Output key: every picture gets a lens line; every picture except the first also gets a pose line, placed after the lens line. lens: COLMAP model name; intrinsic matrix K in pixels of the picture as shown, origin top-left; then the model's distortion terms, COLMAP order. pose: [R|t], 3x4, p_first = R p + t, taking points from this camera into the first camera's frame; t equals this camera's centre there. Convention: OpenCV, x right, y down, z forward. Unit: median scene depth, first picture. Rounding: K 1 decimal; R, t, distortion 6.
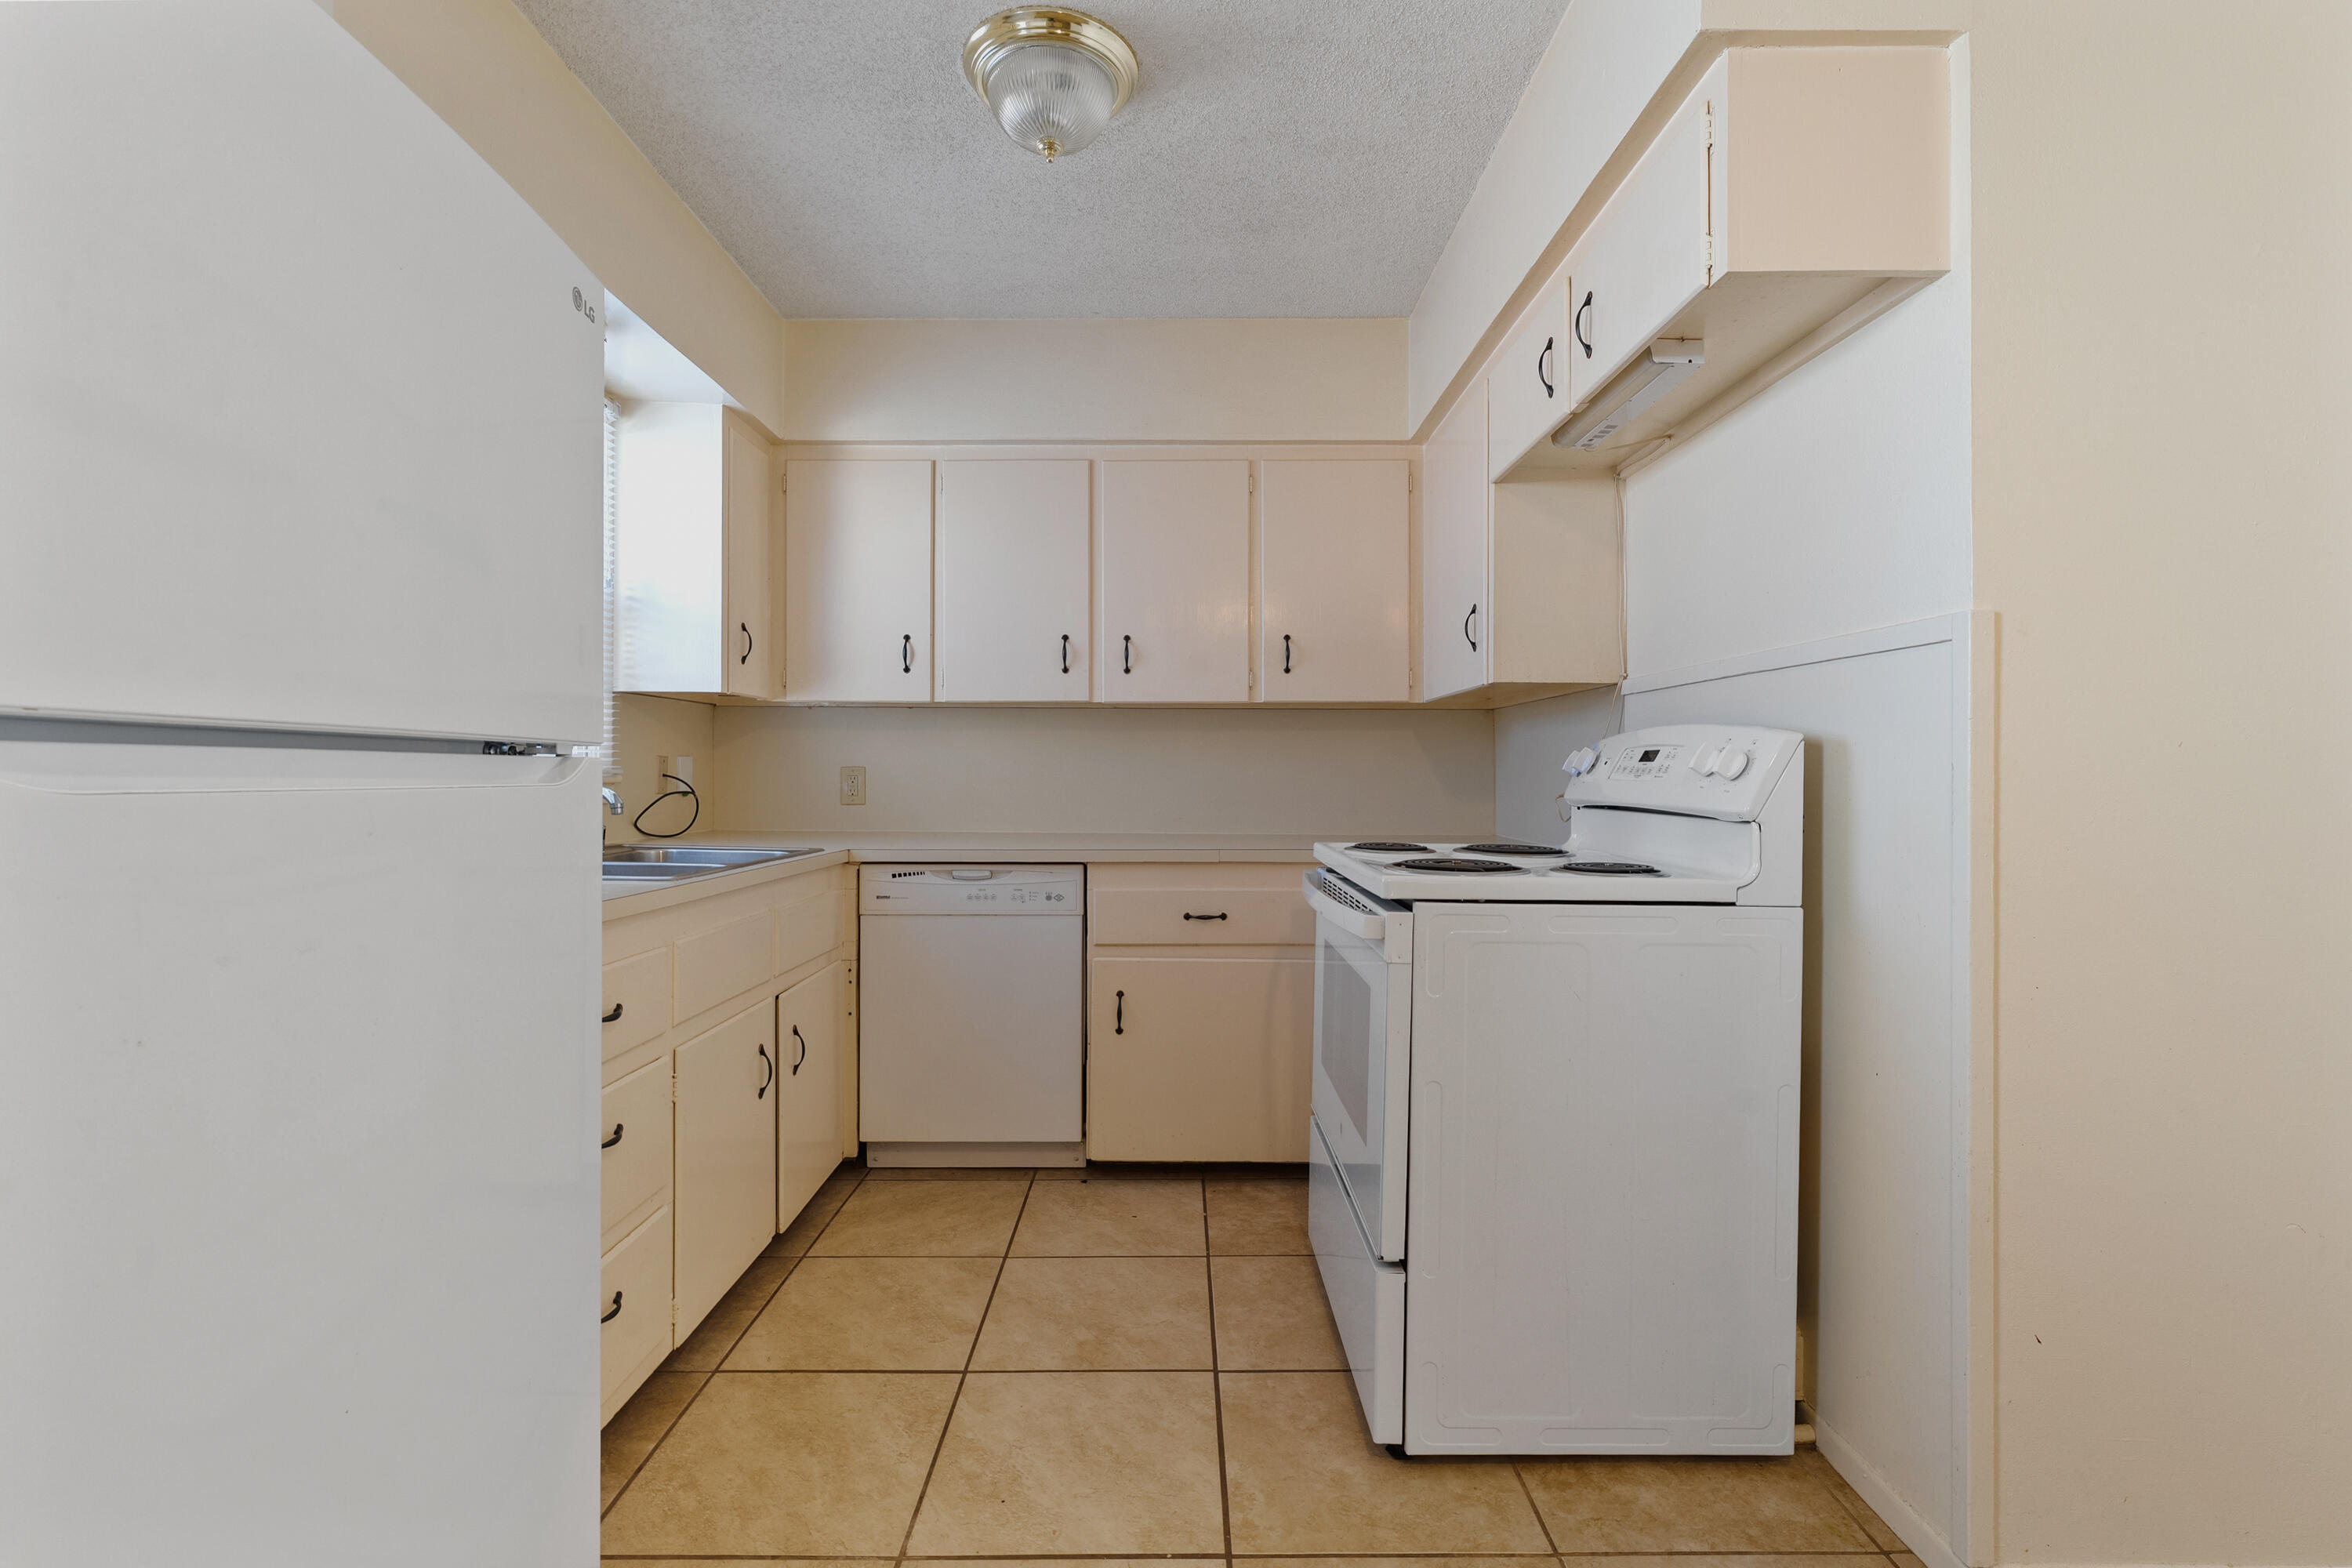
lens RADIAL K [[1060.0, 0, 1184.0], [0, 1060.0, 783.4], [0, 0, 1]] dist [-0.002185, -0.000351]
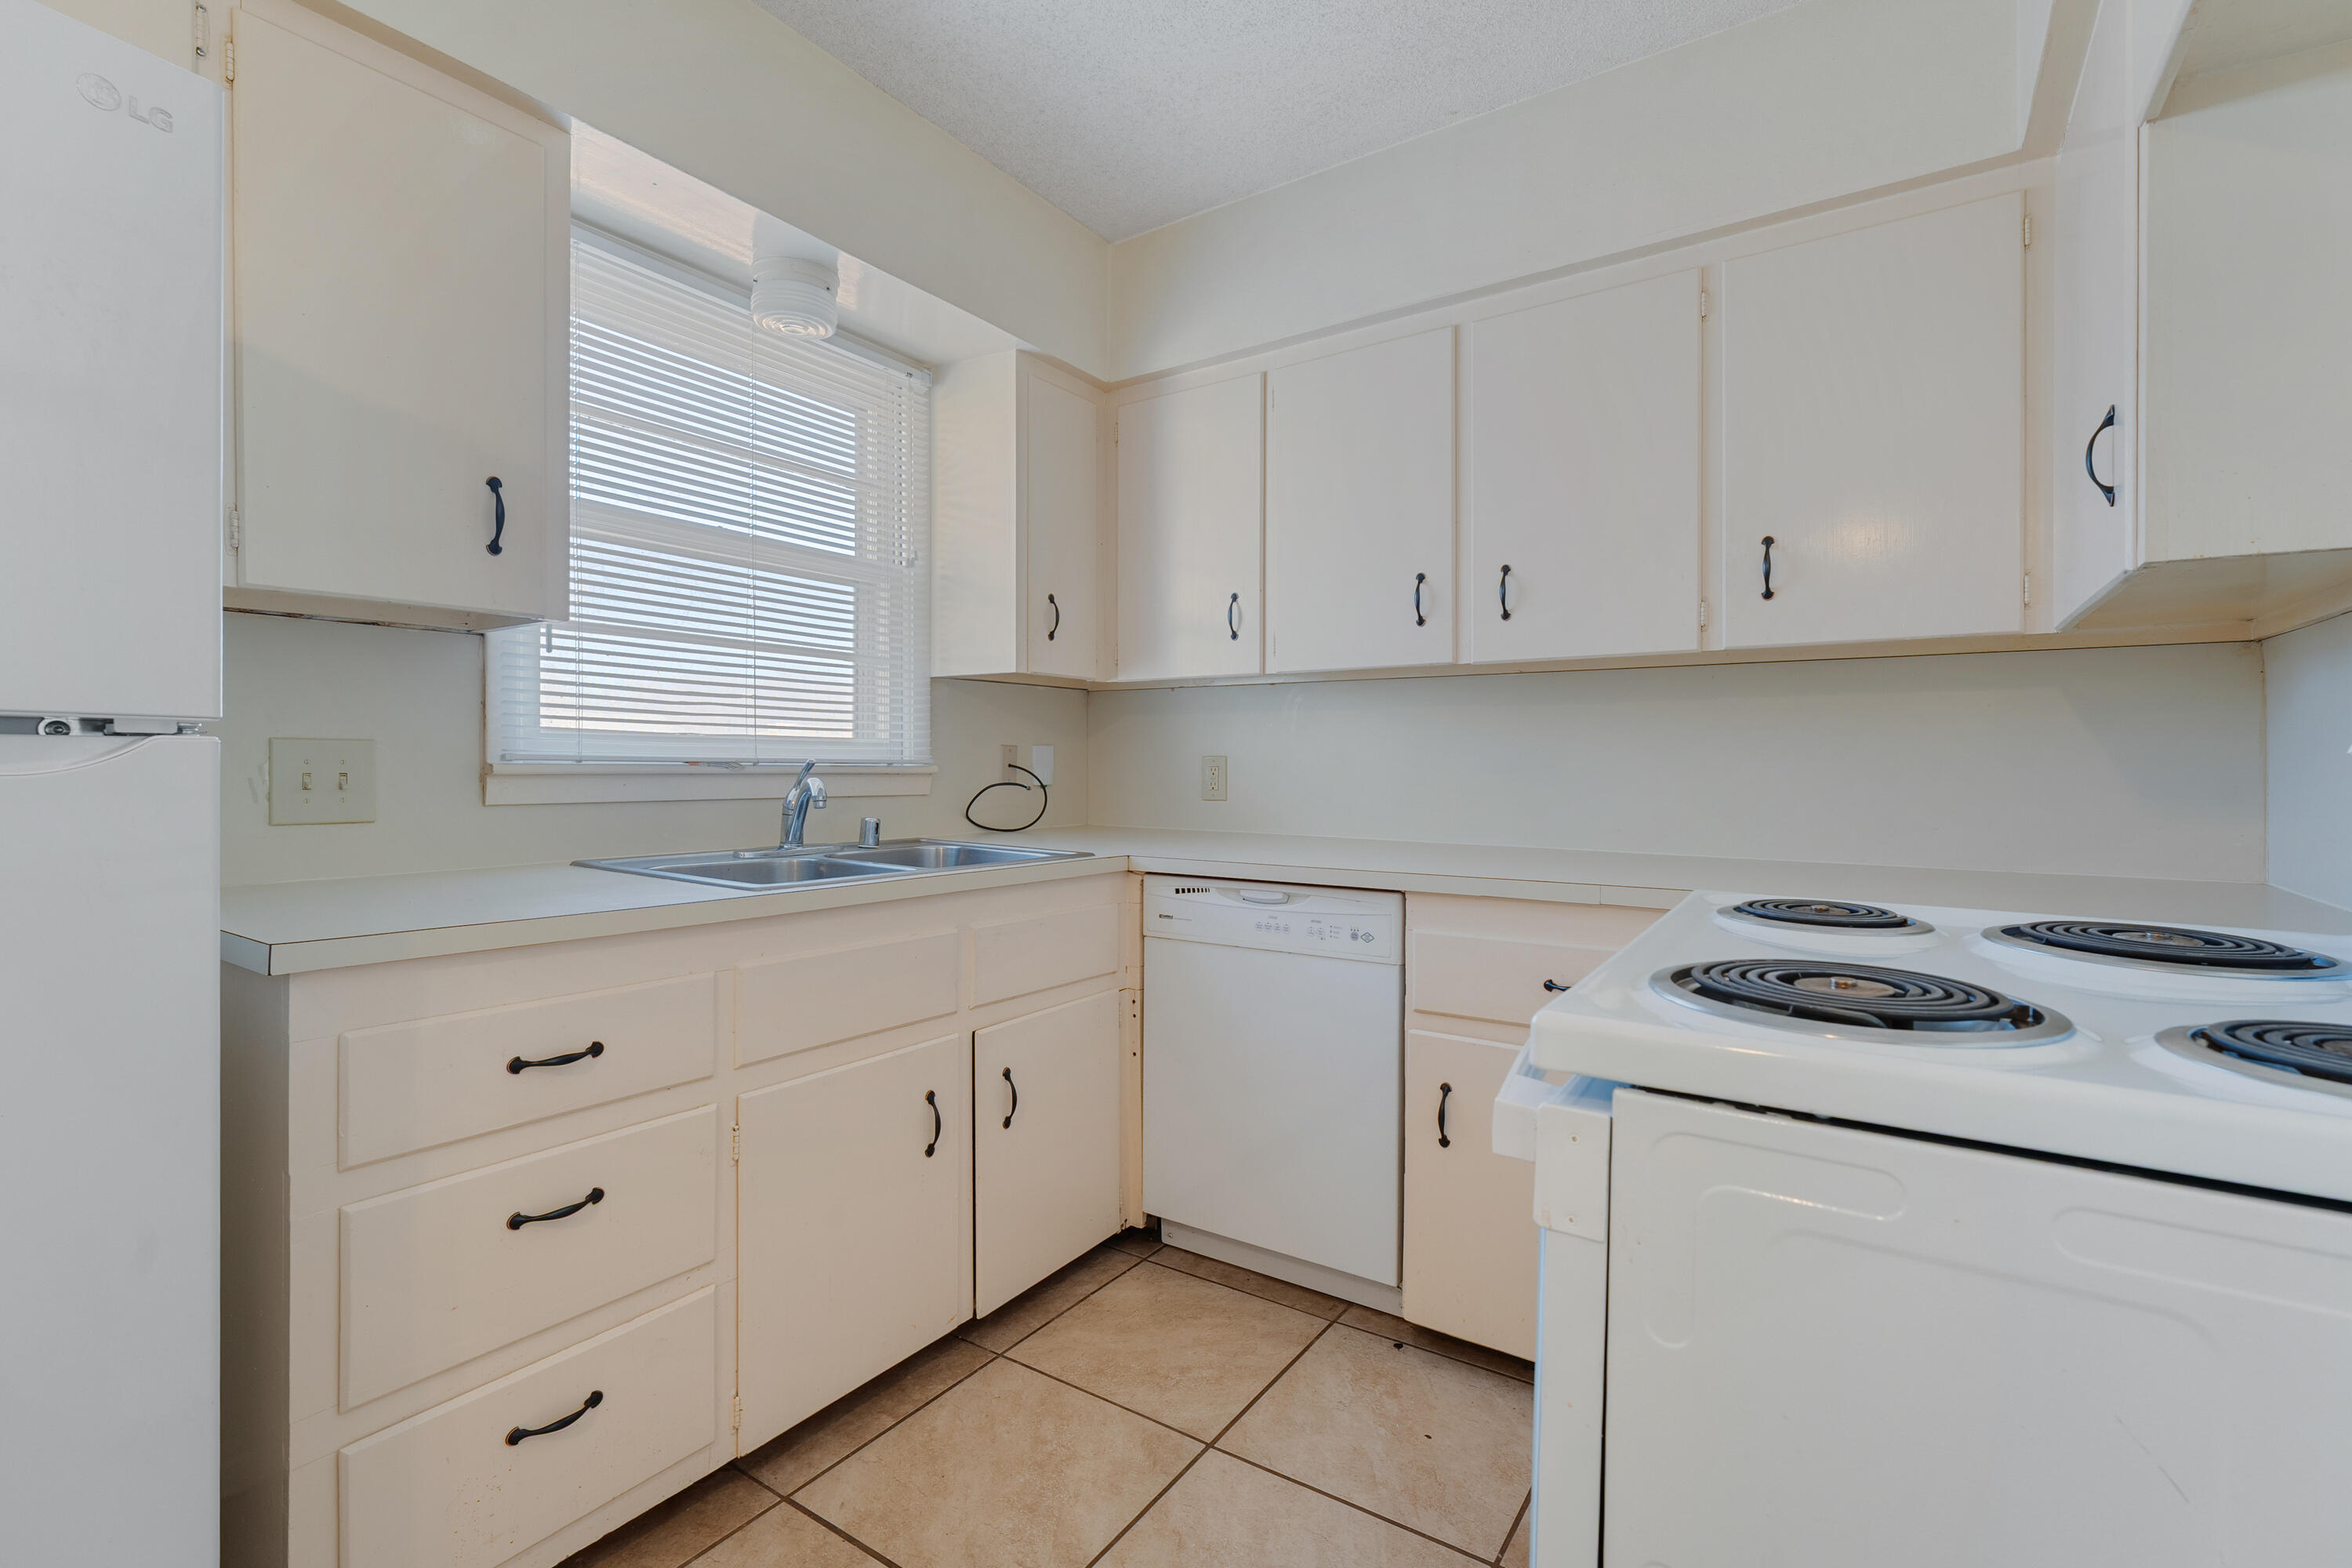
lens RADIAL K [[1060.0, 0, 1167.5], [0, 1060.0, 771.9], [0, 0, 1]] dist [-0.002185, -0.000351]
pose [[0.825253, 0.004859, -0.564742, 0.172796], [-0.006616, 0.999978, -0.001064, -0.002067], [0.564724, 0.004614, 0.825267, 0.332896]]
